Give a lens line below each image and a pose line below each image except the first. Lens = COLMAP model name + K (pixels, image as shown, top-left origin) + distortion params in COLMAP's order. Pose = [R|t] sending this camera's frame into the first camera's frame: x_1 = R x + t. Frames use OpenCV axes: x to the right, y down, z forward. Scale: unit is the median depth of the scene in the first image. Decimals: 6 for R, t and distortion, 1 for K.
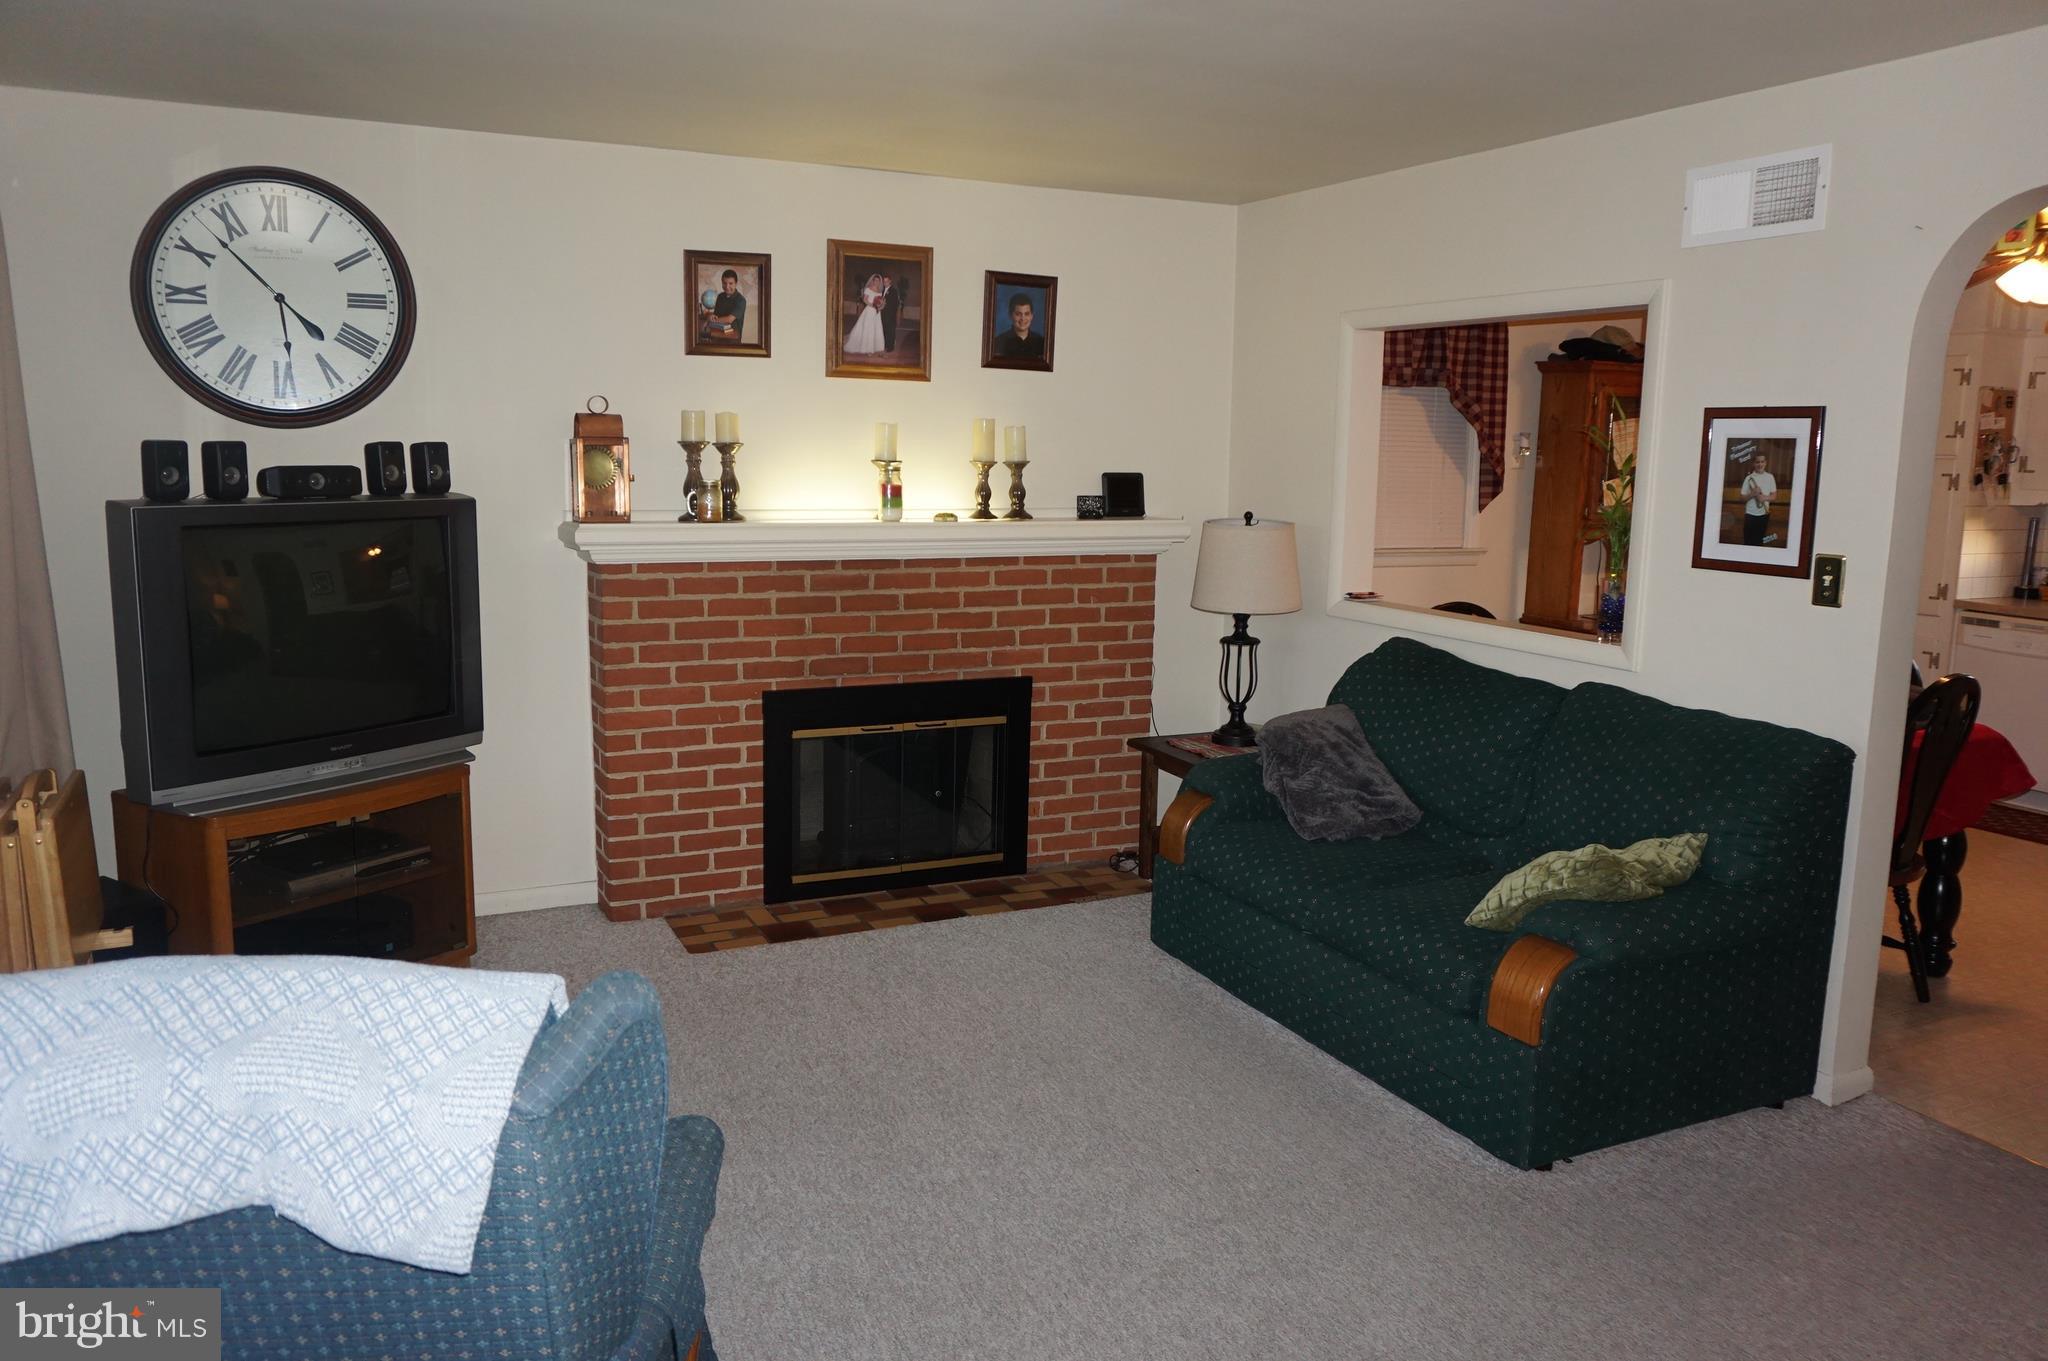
lens RADIAL K [[1490.6, 0, 1037.6], [0, 1490.6, 662.3], [0, 0, 1]] dist [0.004998, -0.006004]
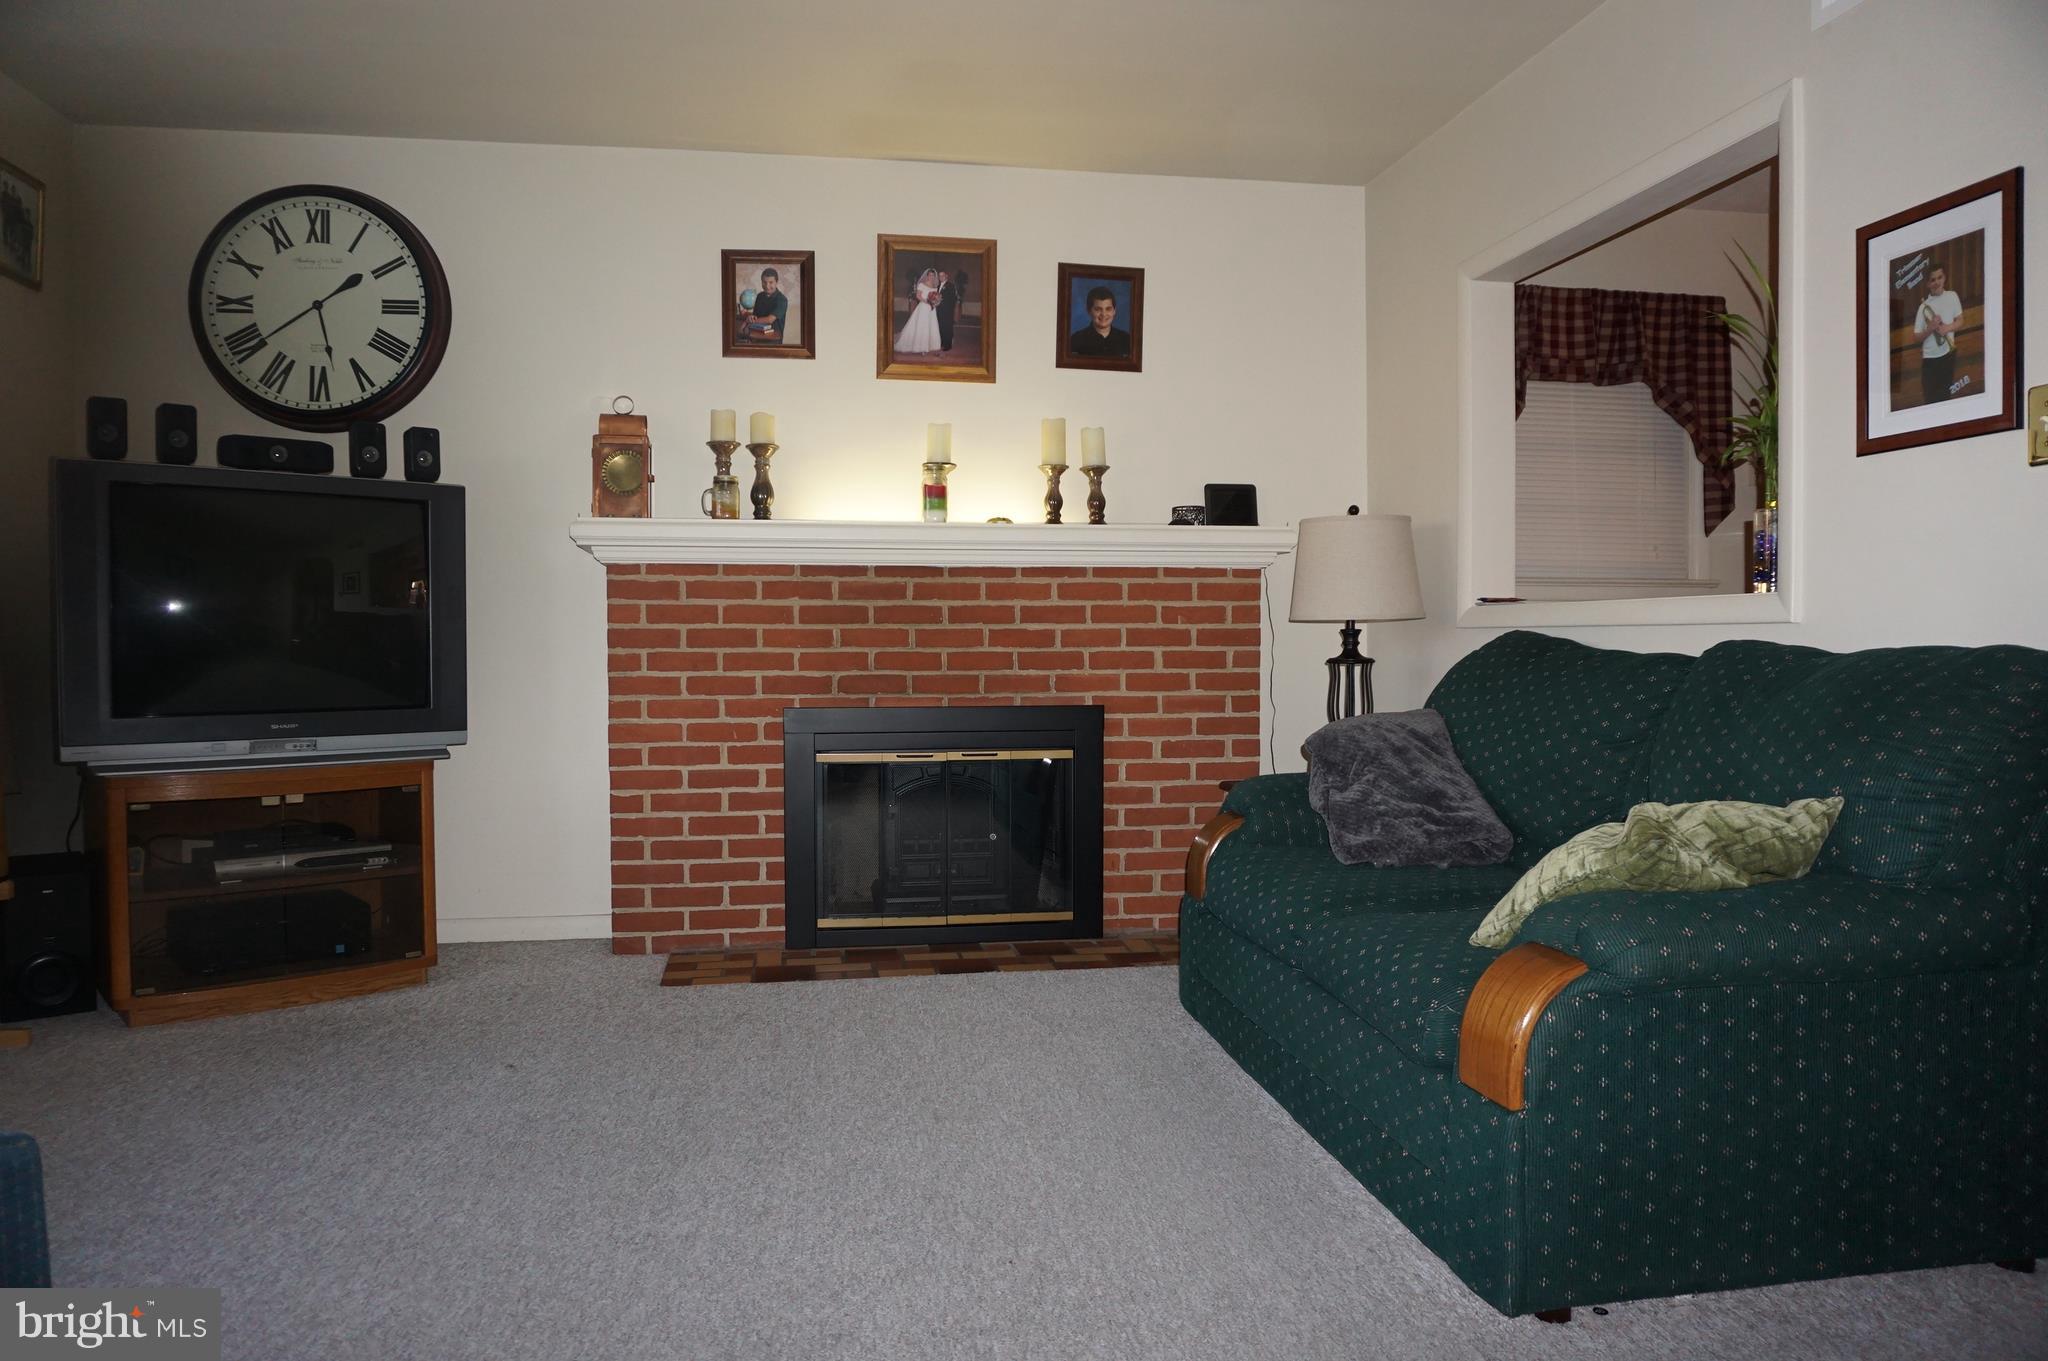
lens RADIAL K [[1379.5, 0, 1029.0], [0, 1379.5, 663.7], [0, 0, 1]] dist [-0.026689, 0.001339]
pose [[0.958340, -0.015723, -0.285198, 0.202135], [-0.022298, 0.991318, -0.129580, 0.099779], [0.284760, 0.130542, 0.949669, 0.243614]]
